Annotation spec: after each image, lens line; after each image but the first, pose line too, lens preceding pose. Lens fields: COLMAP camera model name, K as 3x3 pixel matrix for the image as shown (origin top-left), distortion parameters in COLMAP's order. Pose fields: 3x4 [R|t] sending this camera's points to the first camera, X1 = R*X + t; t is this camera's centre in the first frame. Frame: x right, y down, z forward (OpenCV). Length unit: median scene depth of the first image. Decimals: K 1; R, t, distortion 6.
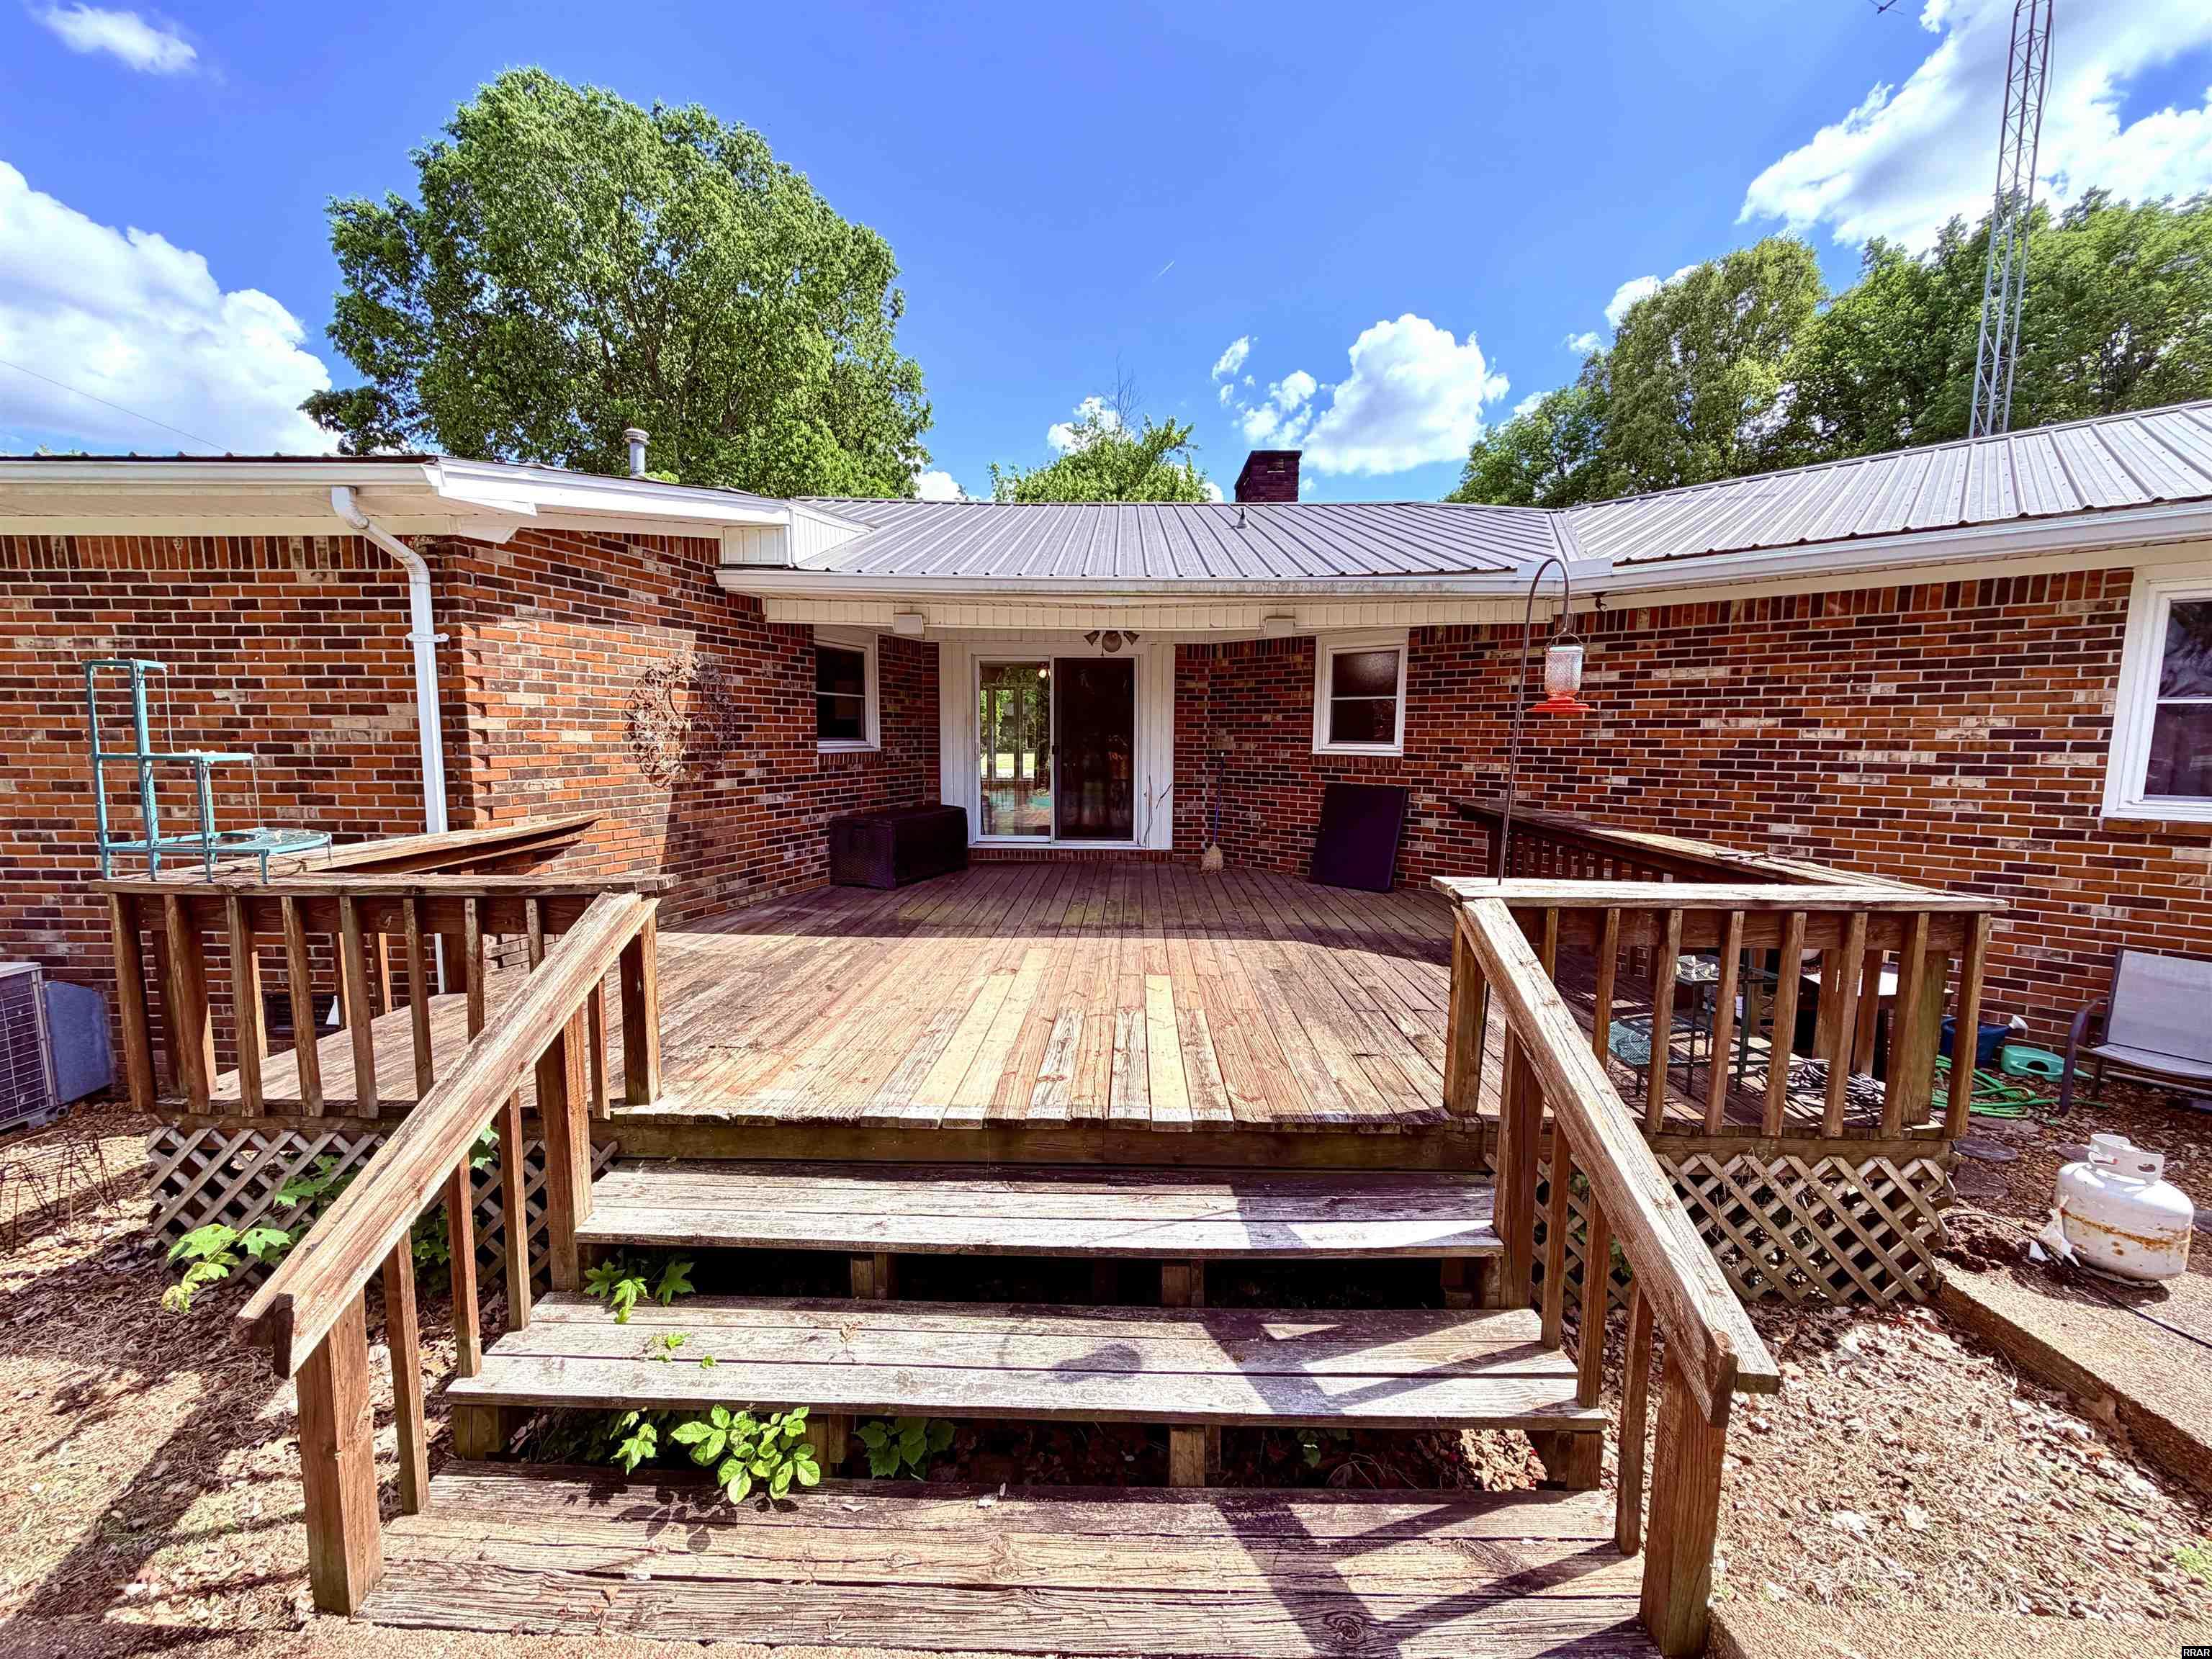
lens RADIAL K [[881.4, 0, 1100.1], [0, 881.4, 829.0], [0, 0, 1]] dist [0.001198, 0.000490]
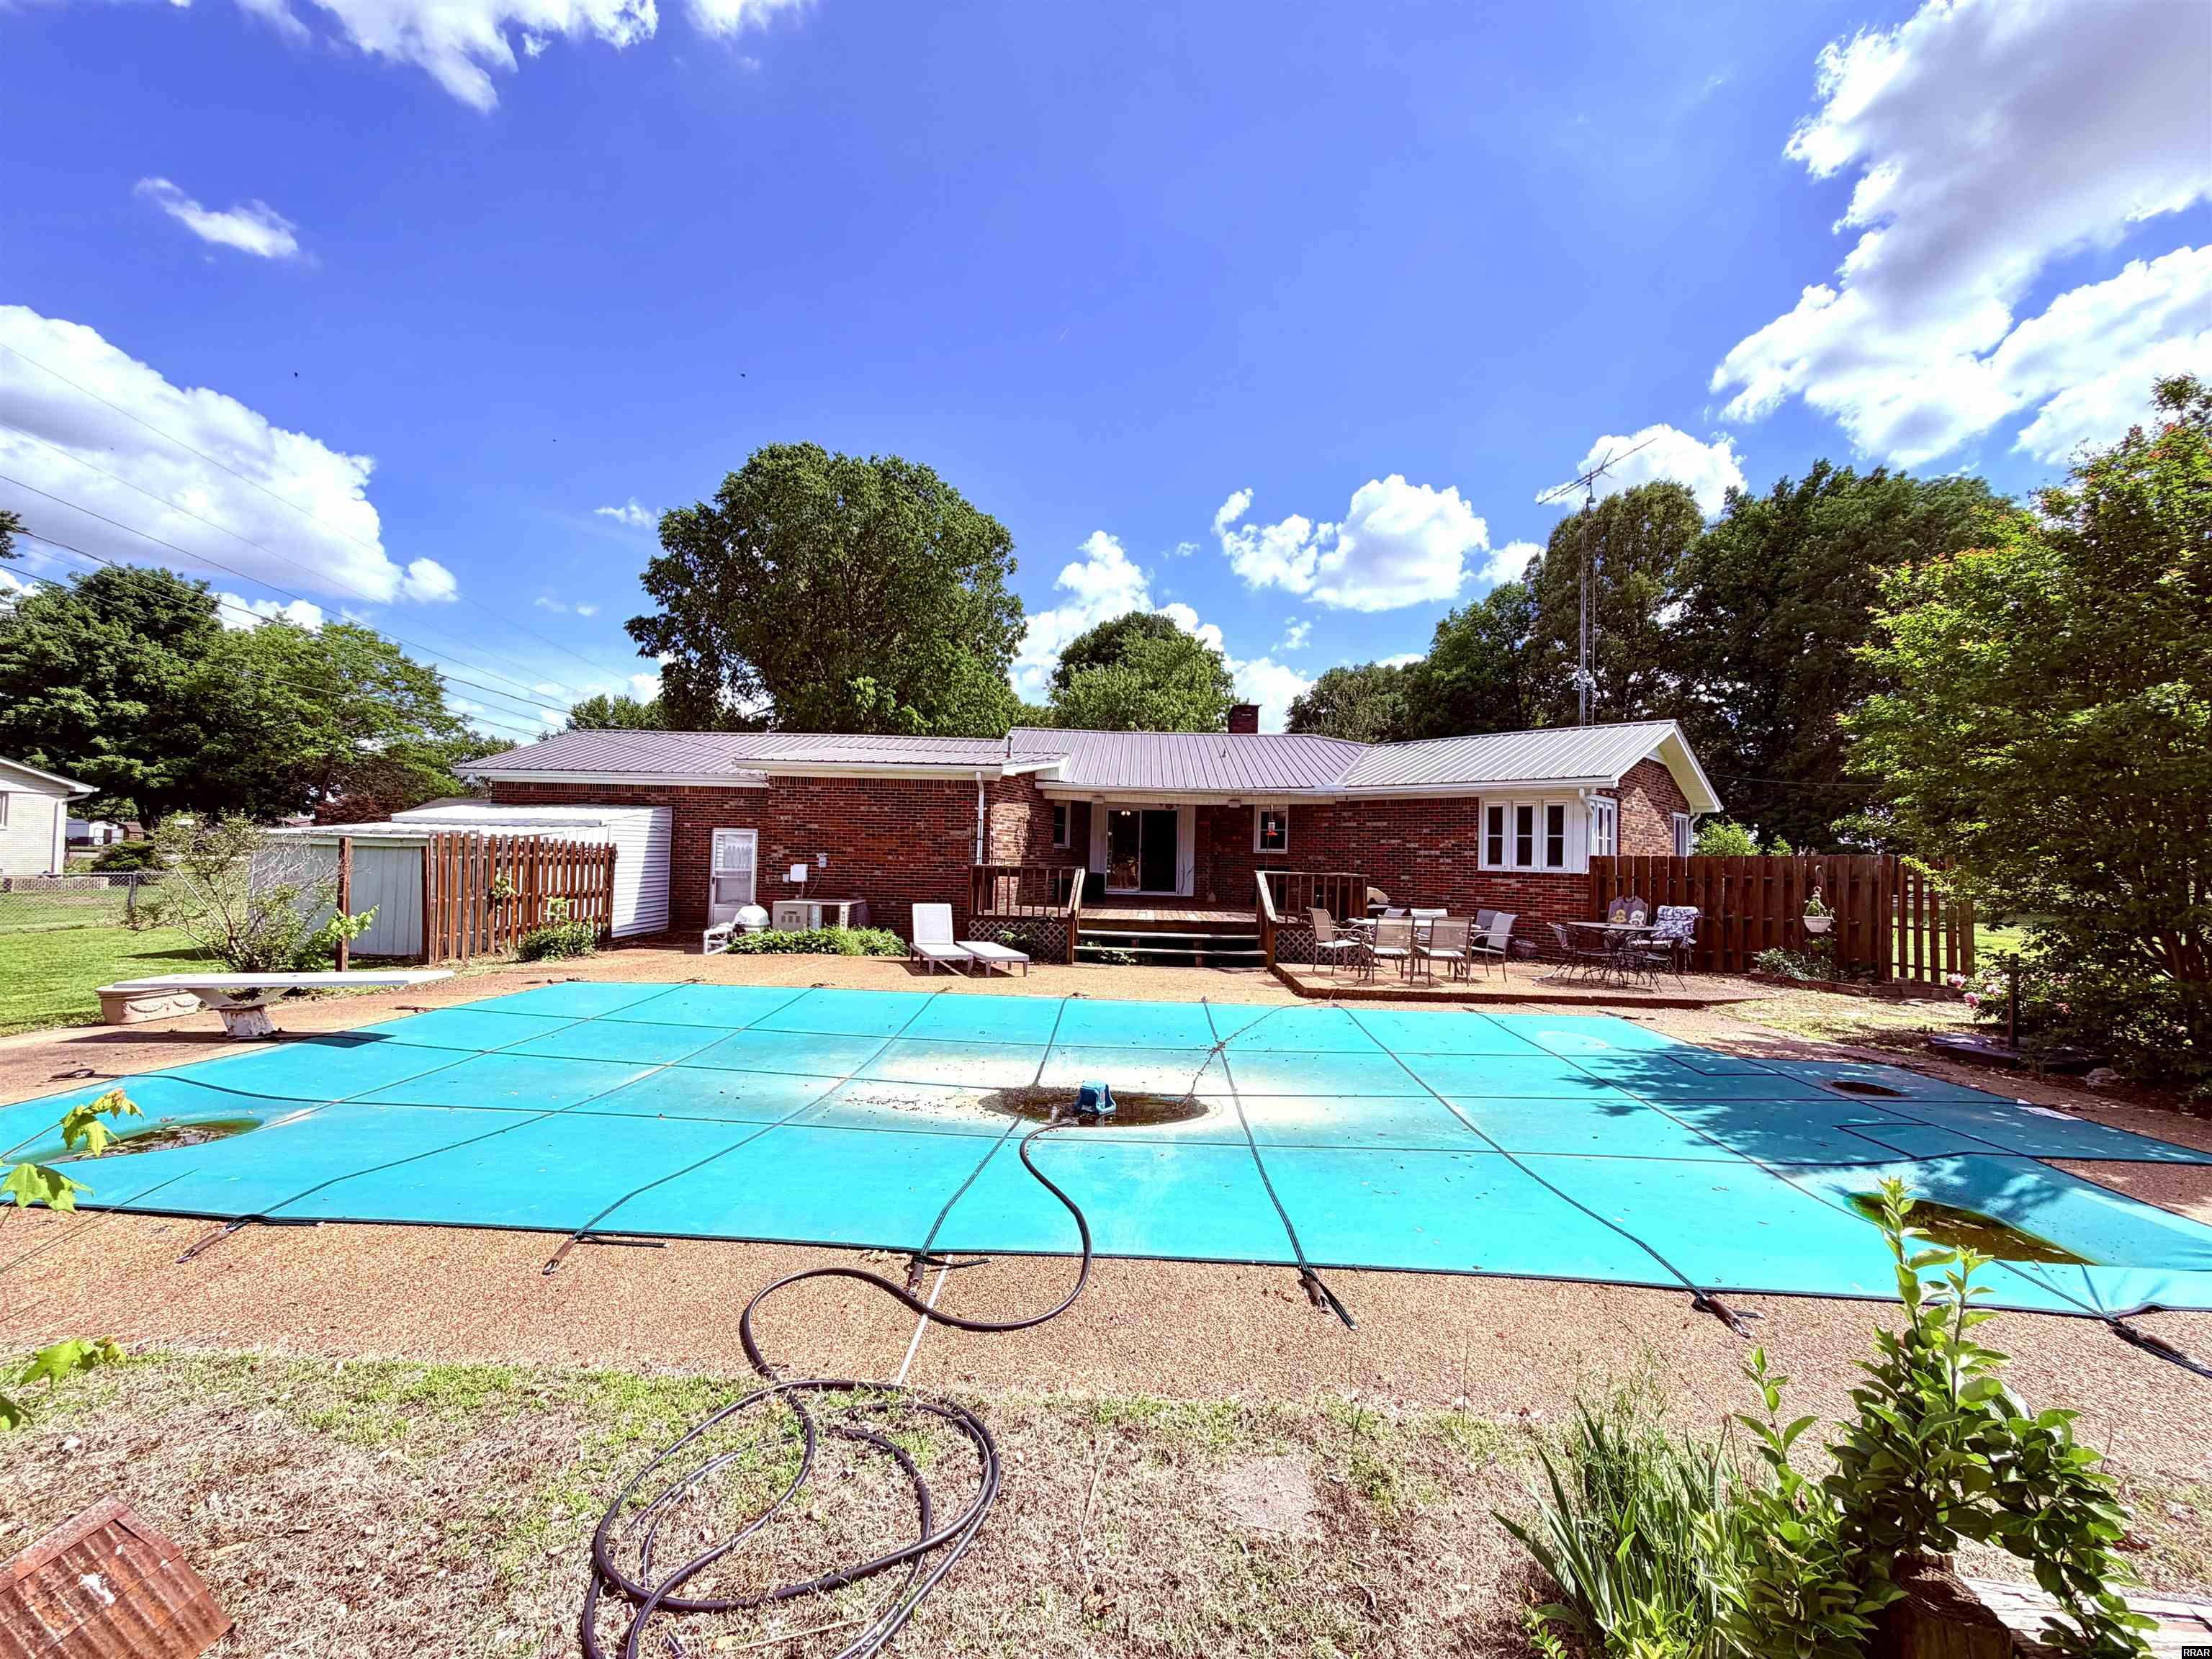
lens RADIAL K [[881.4, 0, 1100.1], [0, 881.4, 829.0], [0, 0, 1]] dist [0.001198, 0.000490]
pose [[0.999642, 0.018306, -0.019518, -0.087999], [-0.020840, 0.990109, -0.138744, 0.131745], [0.016785, 0.139101, 0.990136, -0.951545]]
